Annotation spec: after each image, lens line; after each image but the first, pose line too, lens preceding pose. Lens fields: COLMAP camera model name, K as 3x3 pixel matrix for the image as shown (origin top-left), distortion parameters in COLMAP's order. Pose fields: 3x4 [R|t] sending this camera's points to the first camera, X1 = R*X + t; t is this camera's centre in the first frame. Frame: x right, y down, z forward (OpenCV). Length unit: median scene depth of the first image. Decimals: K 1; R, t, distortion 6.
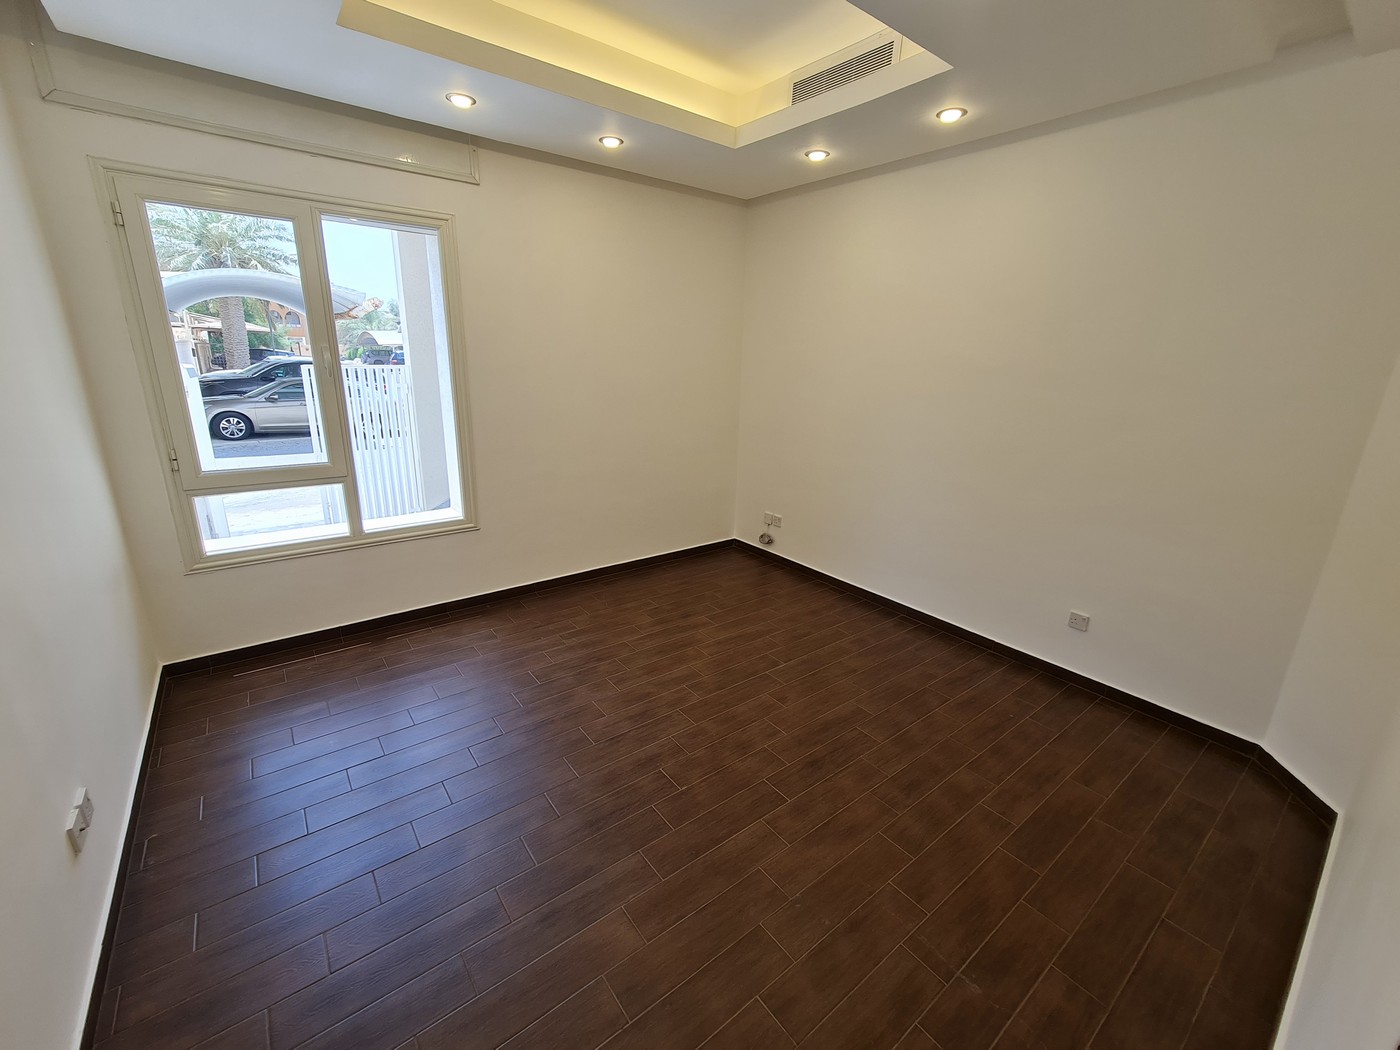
lens RADIAL K [[577.4, 0, 708.1], [0, 577.4, 528.8], [0, 0, 1]] dist [-0.002094, -0.000145]
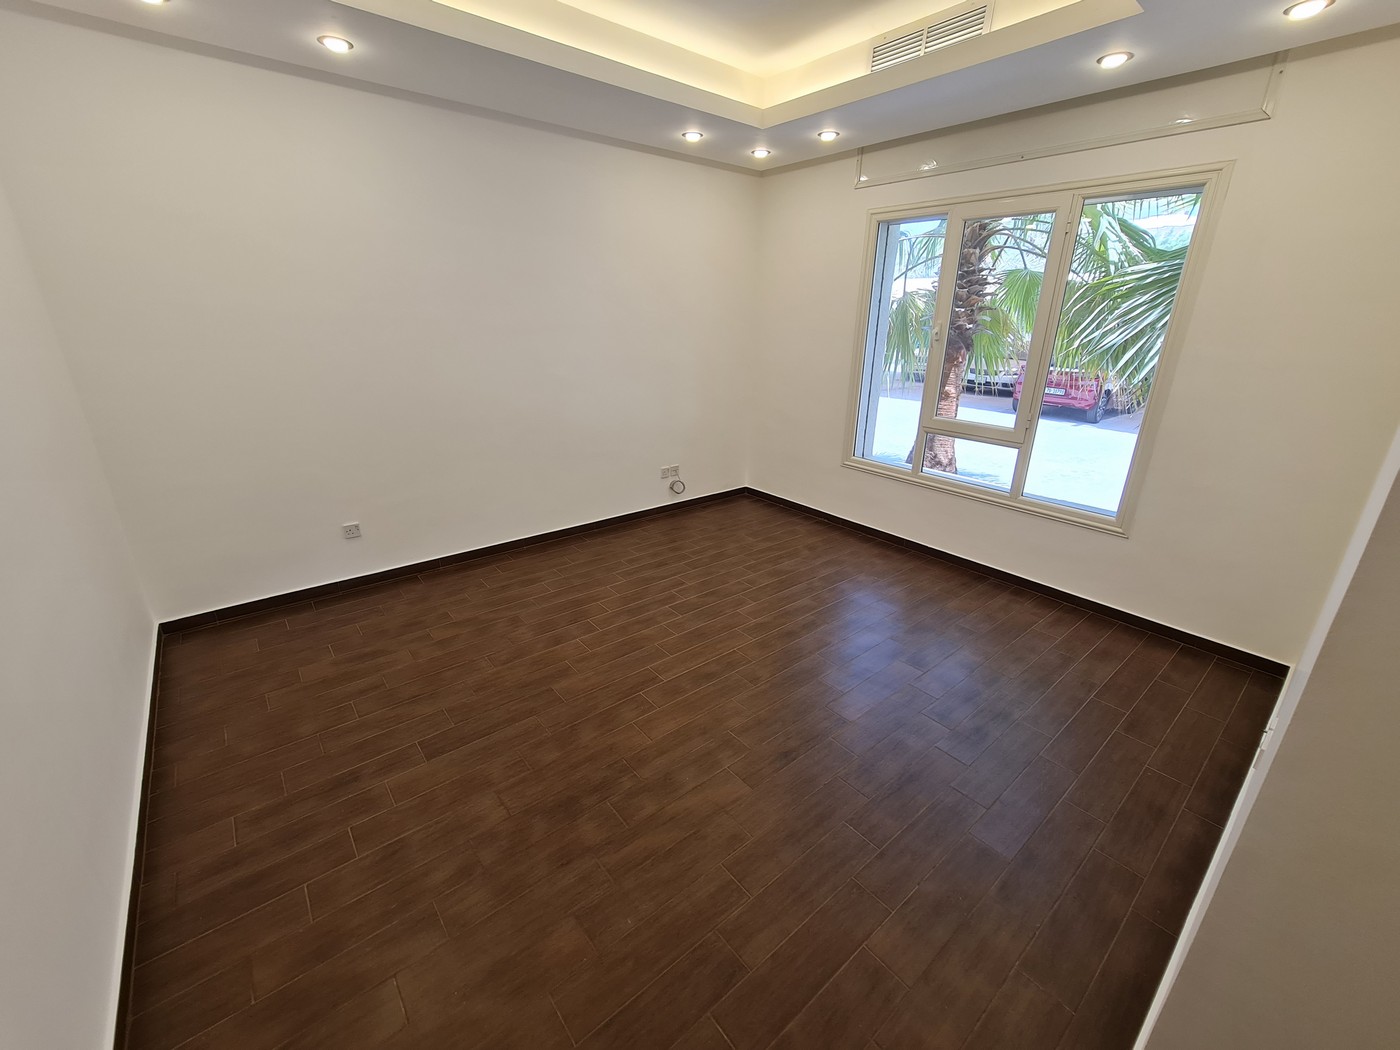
lens RADIAL K [[577.4, 0, 707.7], [0, 577.4, 519.2], [0, 0, 1]] dist [-0.002094, -0.000145]
pose [[0.001820, 0.306267, -0.951944, 0.522369], [-0.304462, 0.906921, 0.291200, -0.107642], [0.952523, 0.289300, 0.094897, 0.397557]]
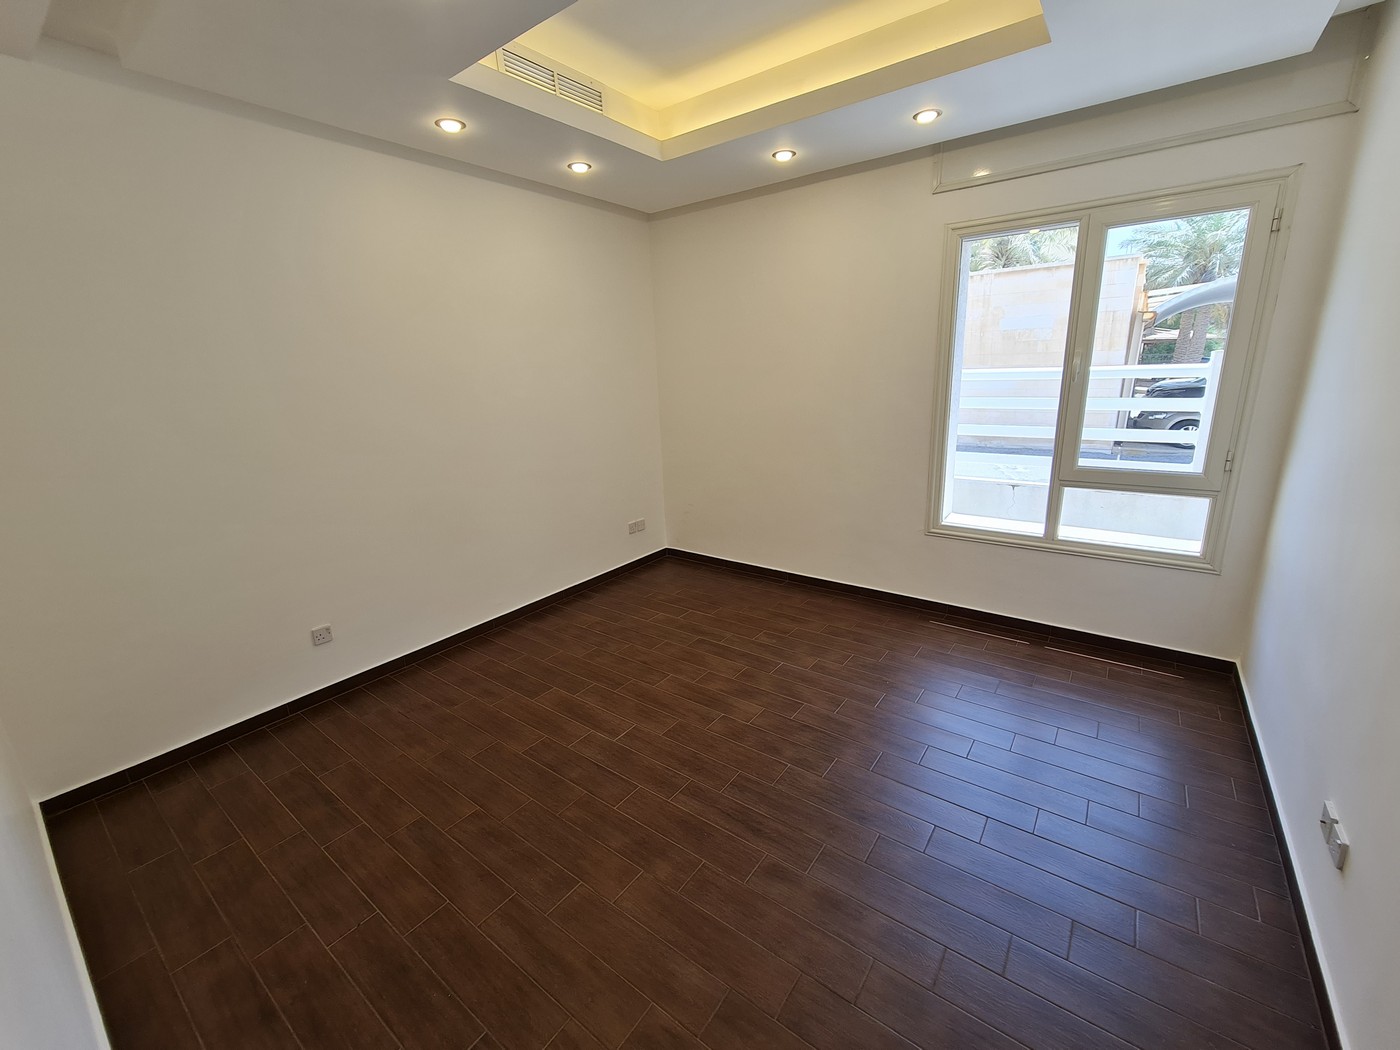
lens RADIAL K [[577.4, 0, 706.8], [0, 577.4, 523.6], [0, 0, 1]] dist [-0.002094, -0.000145]
pose [[0.271634, 0.221736, -0.936508, 0.164305], [-0.235539, 0.958820, 0.158700, -0.033022], [0.933132, 0.177476, 0.312676, 0.123324]]
